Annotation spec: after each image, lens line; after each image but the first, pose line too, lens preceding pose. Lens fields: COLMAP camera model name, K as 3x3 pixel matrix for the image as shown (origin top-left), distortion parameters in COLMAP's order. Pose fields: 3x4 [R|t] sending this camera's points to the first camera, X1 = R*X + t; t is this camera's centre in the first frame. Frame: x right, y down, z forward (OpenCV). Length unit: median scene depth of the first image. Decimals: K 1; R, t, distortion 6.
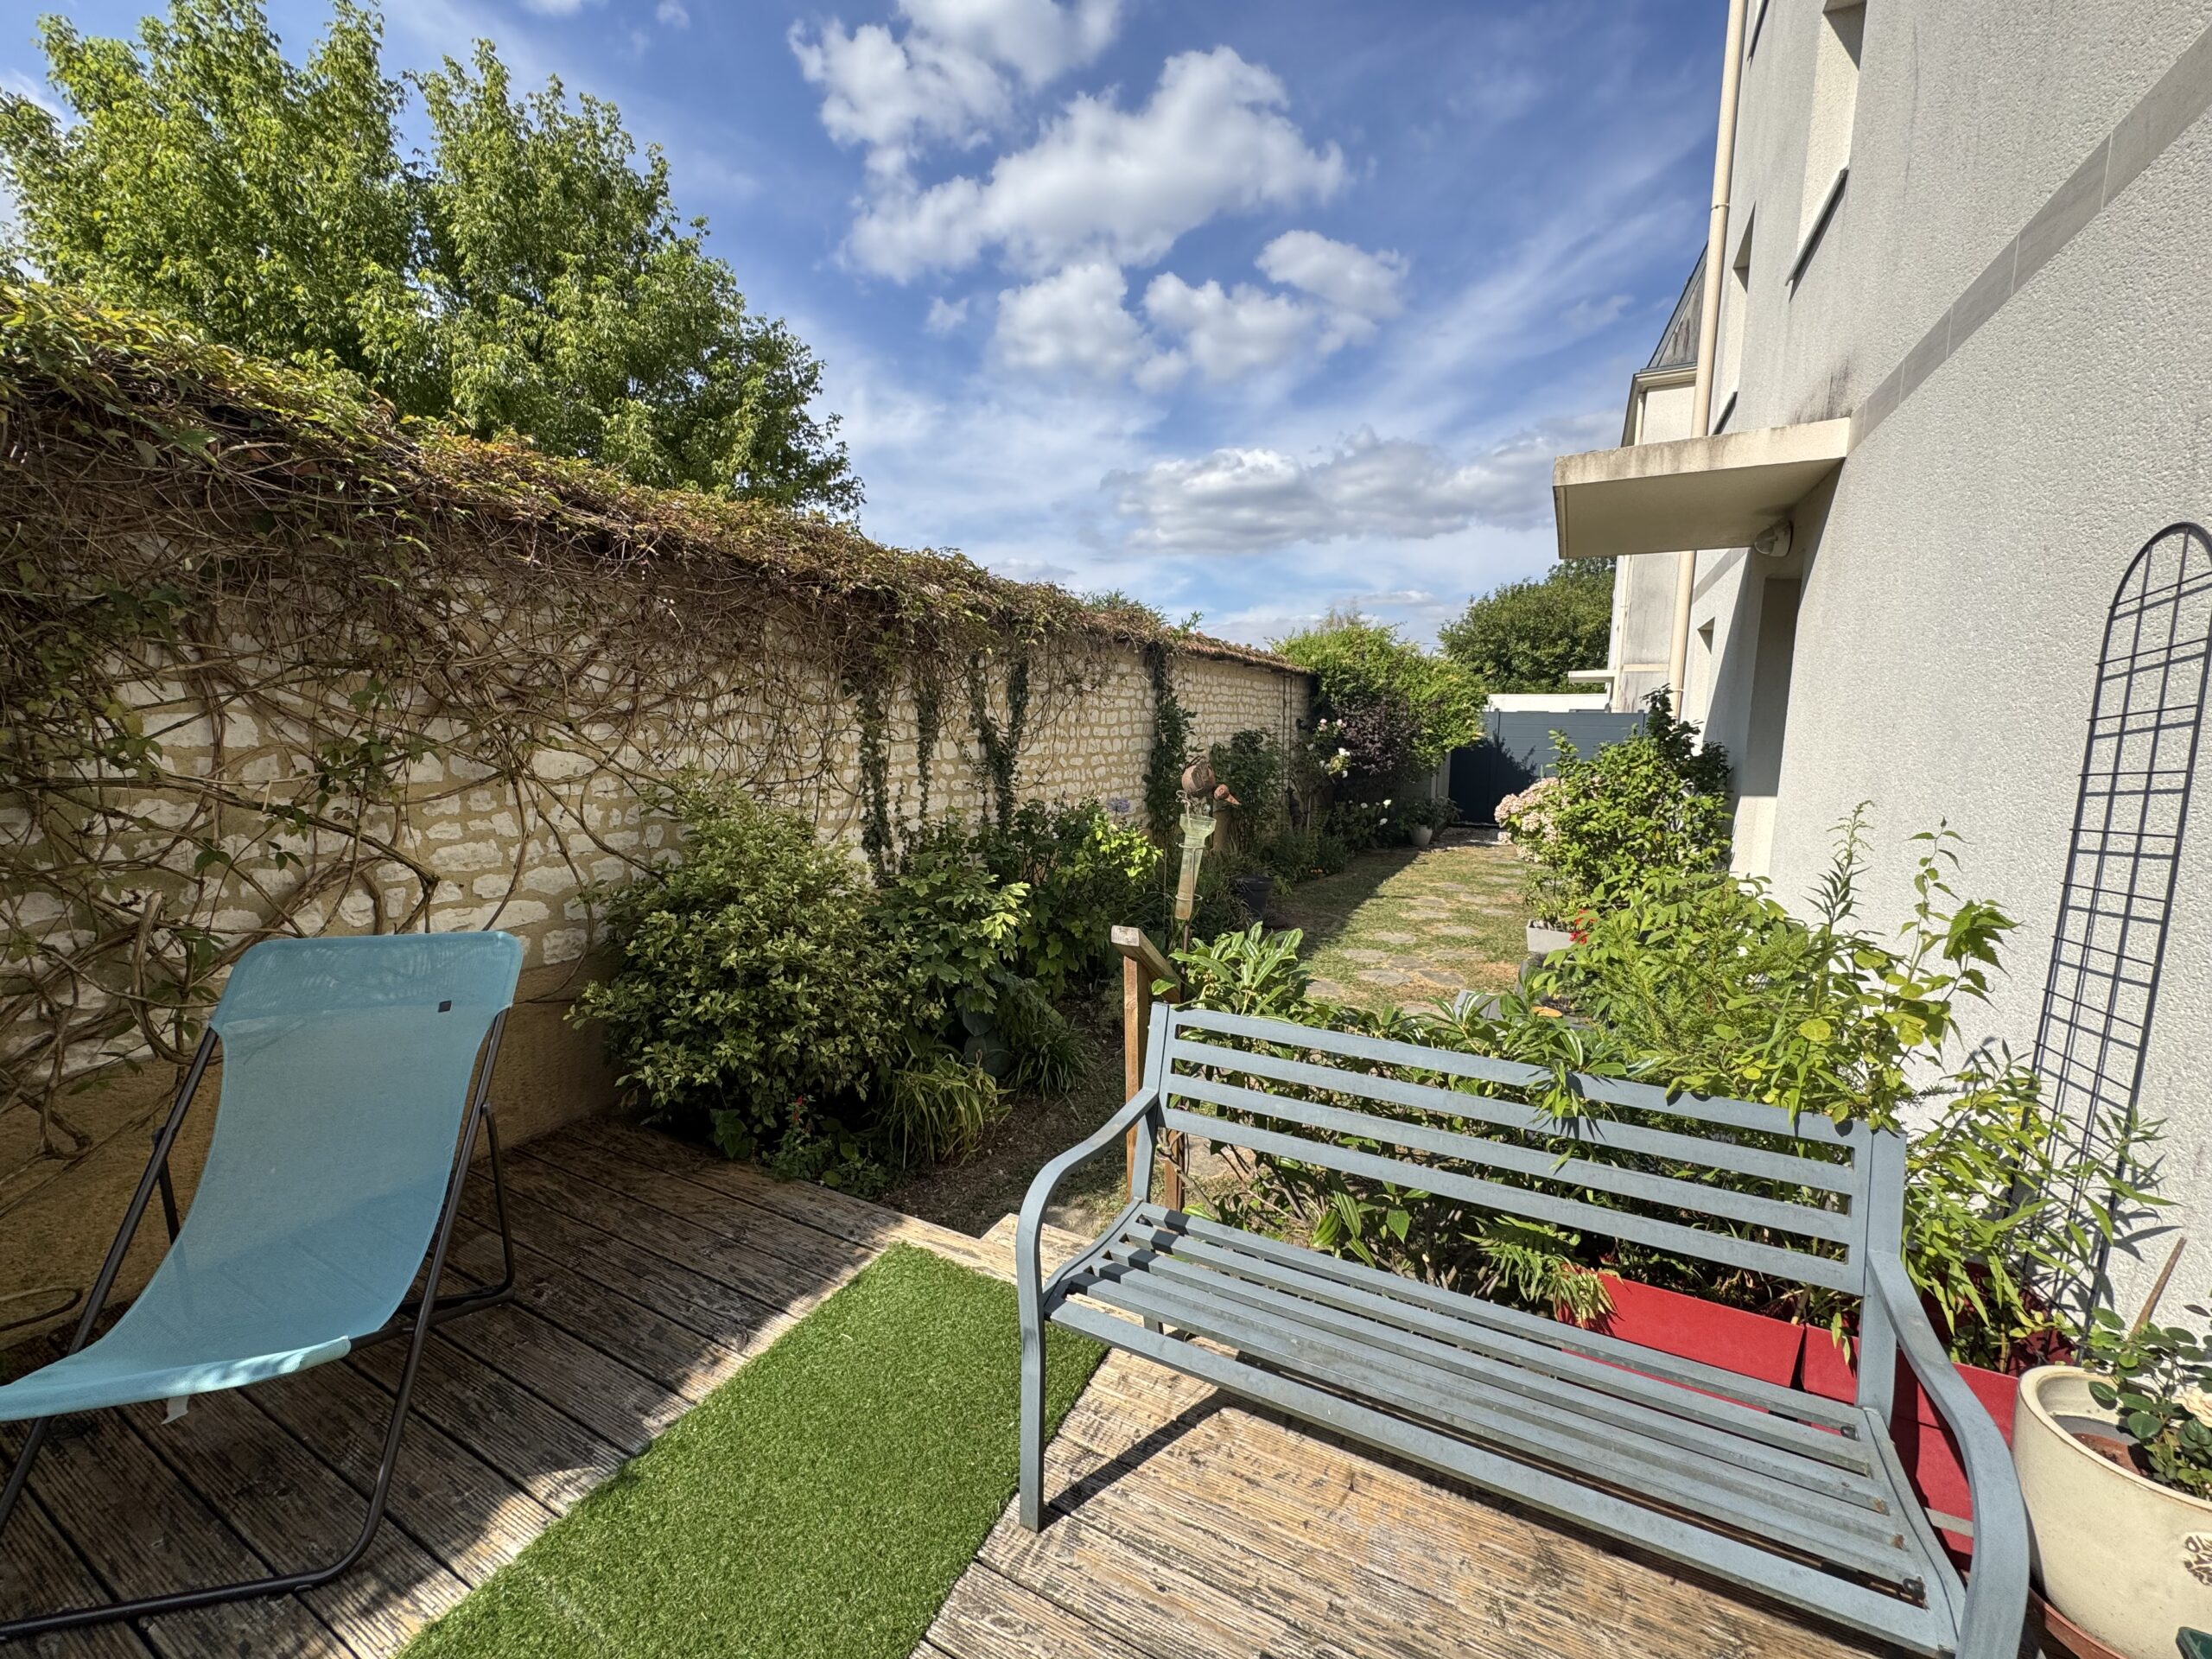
lens RADIAL K [[878.9, 0, 1106.0], [0, 878.9, 829.5], [0, 0, 1]] dist [-0.002060, -0.000201]
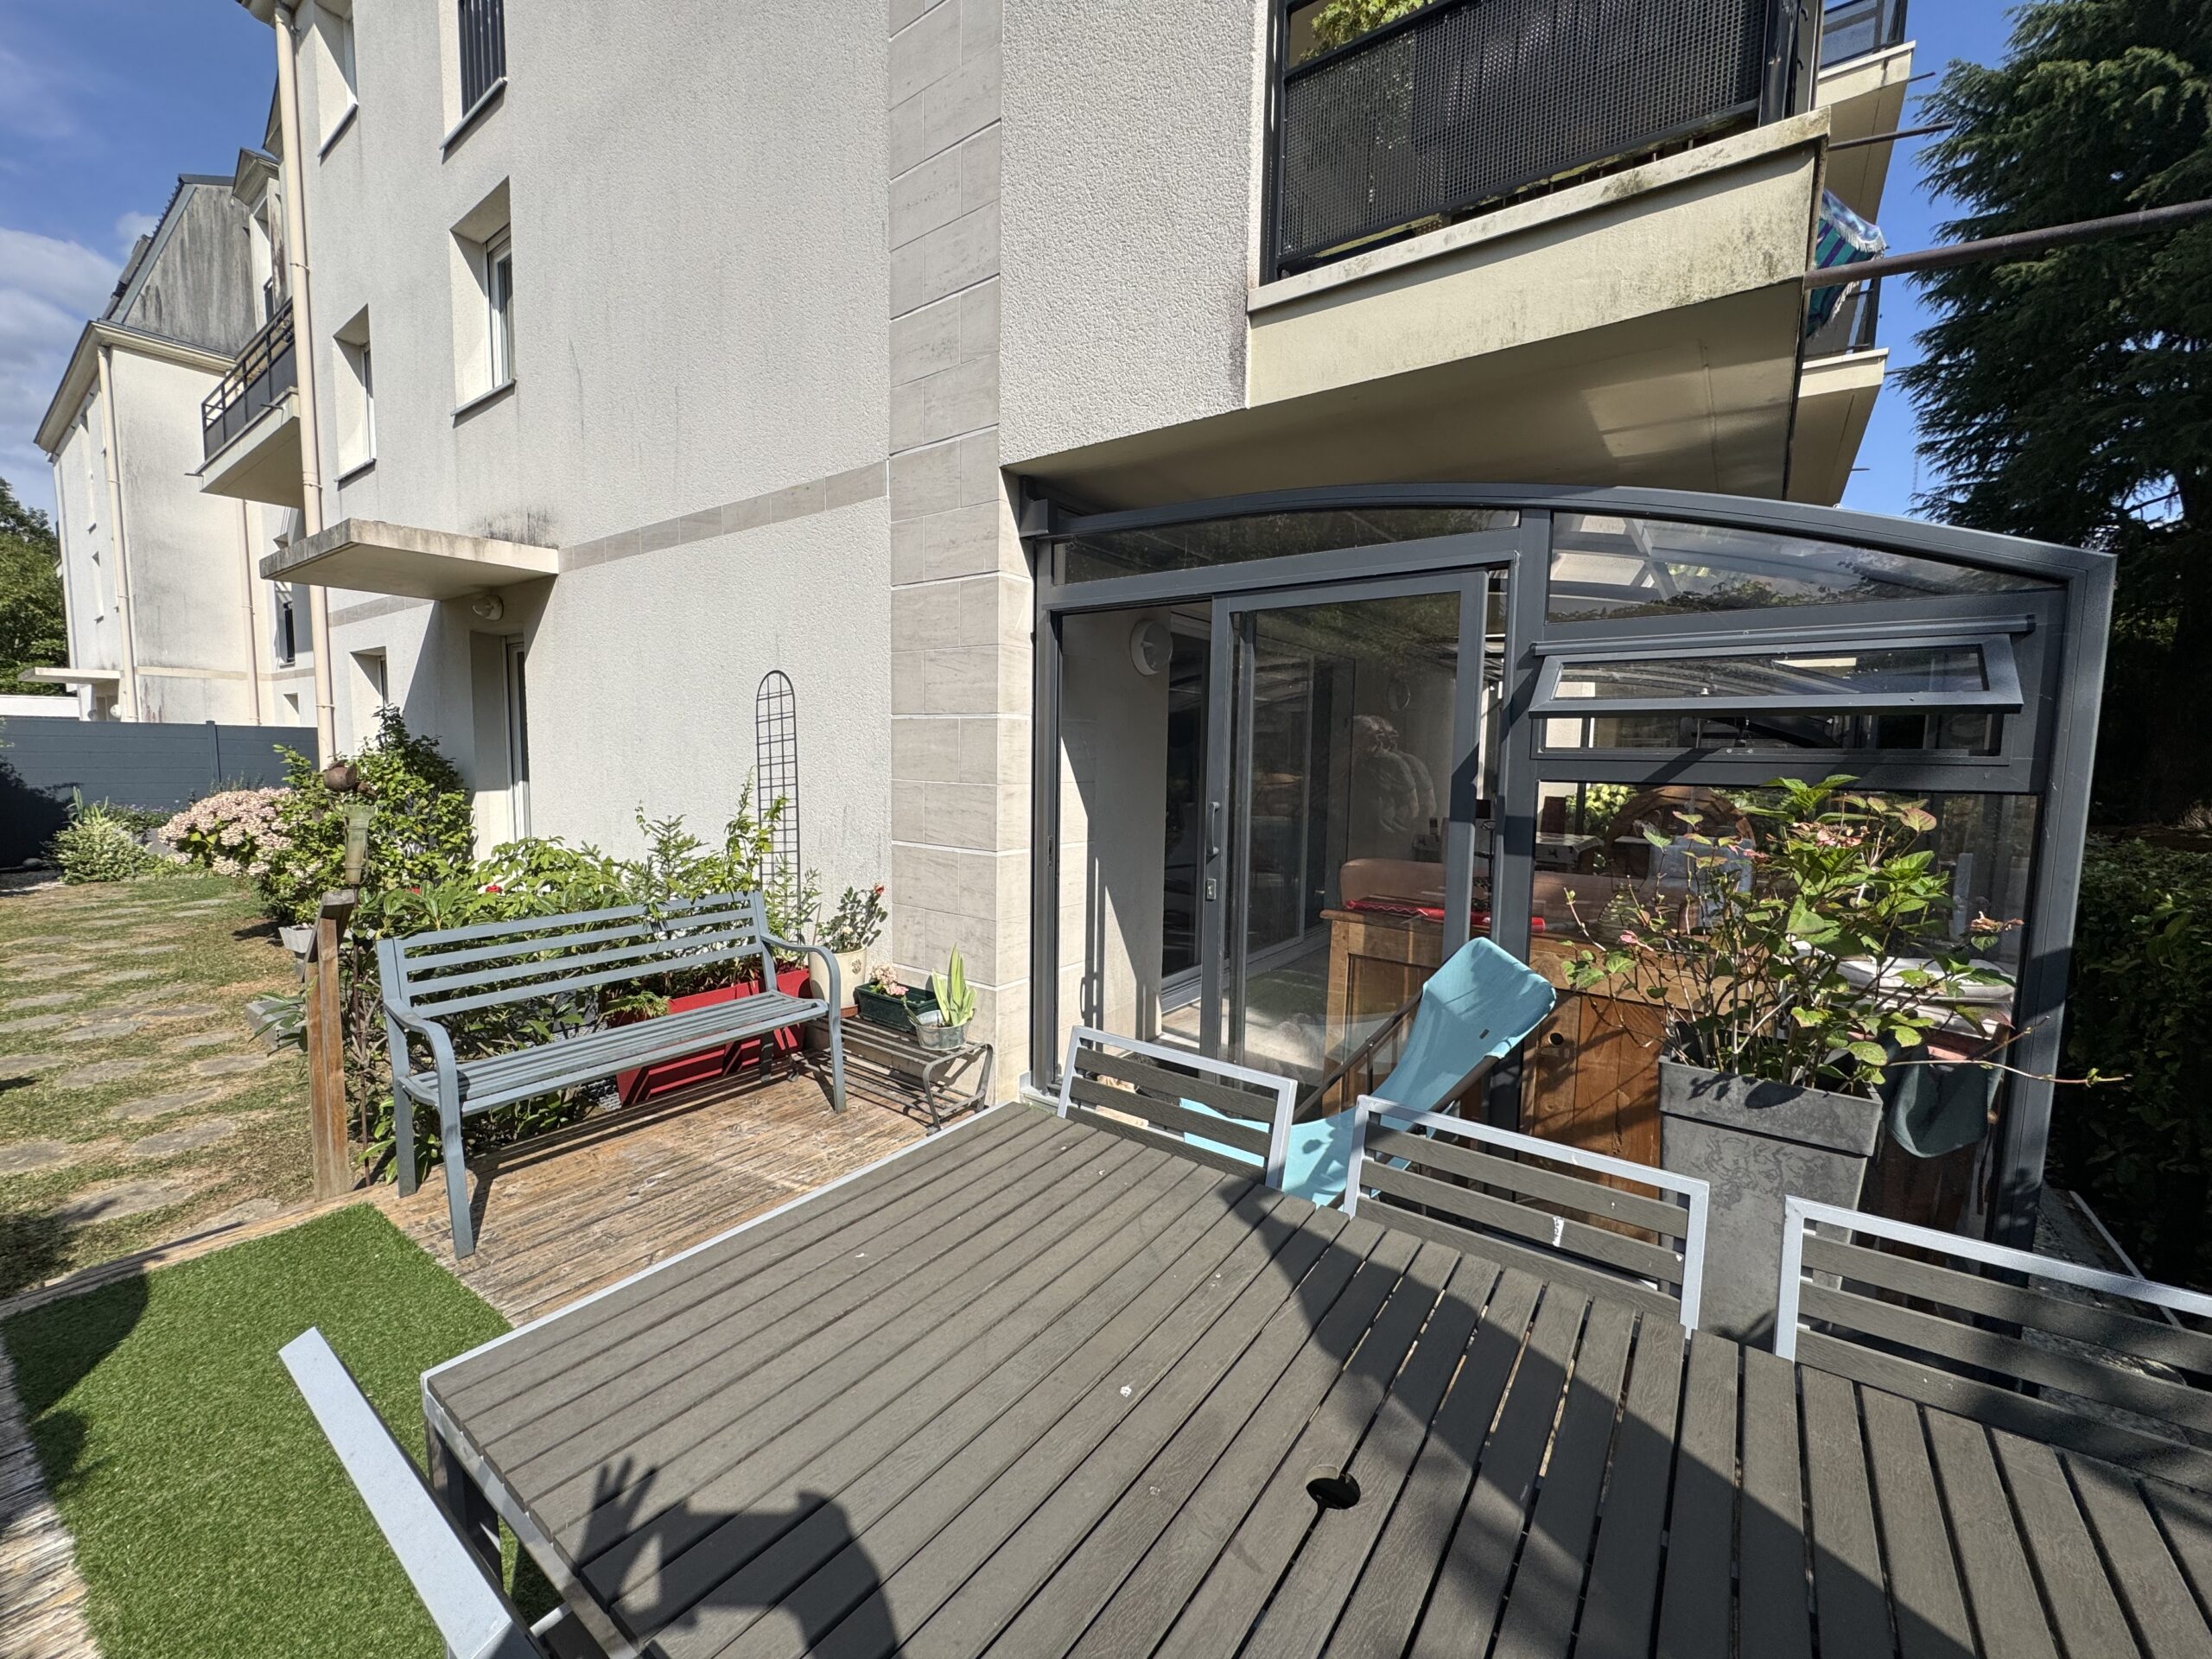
lens RADIAL K [[882.6, 0, 1087.8], [0, 882.6, 831.9], [0, 0, 1]] dist [0.005039, 0.000072]
pose [[0.163532, -0.095782, 0.981877, -0.787196], [0.109999, 0.990840, 0.078336, 0.032674], [-0.980386, 0.095195, 0.172570, -0.235997]]
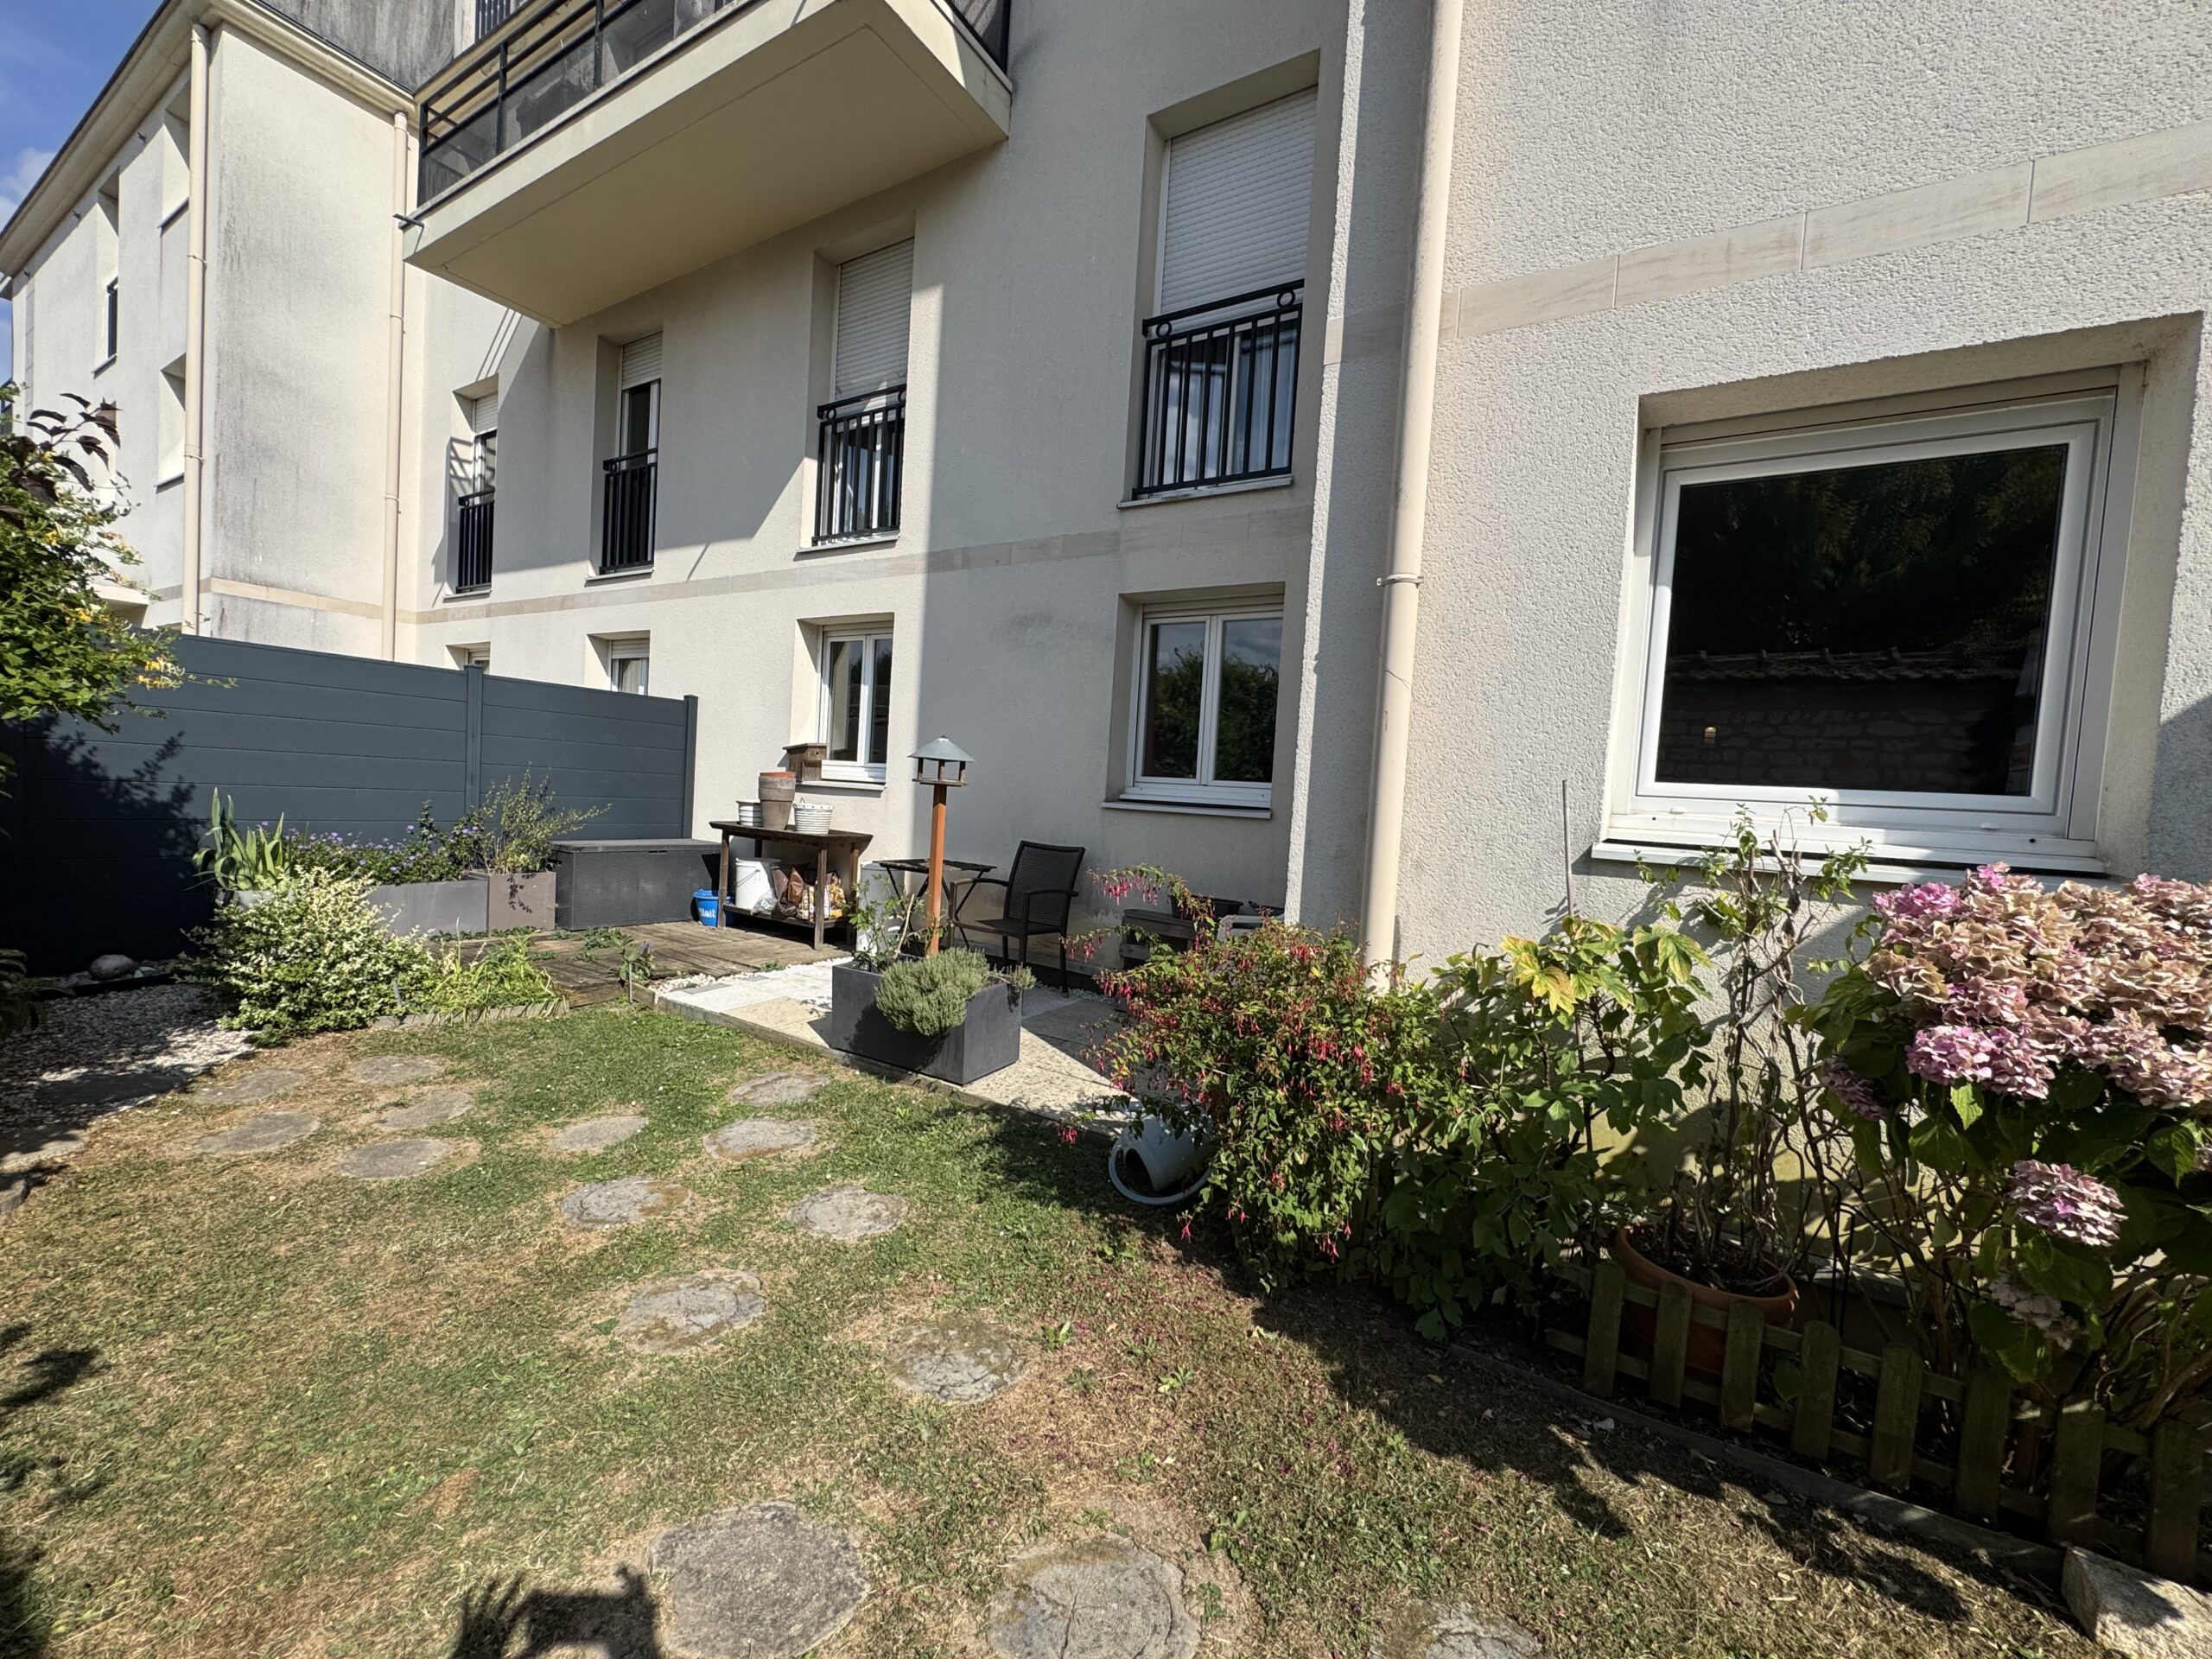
lens RADIAL K [[878.9, 0, 1106.0], [0, 878.9, 829.5], [0, 0, 1]] dist [-0.002060, -0.000201]
pose [[0.067517, -0.053507, 0.996282, 0.859818], [0.069666, 0.996376, 0.048791, -0.249964], [-0.995283, 0.066113, 0.071000, 3.158540]]
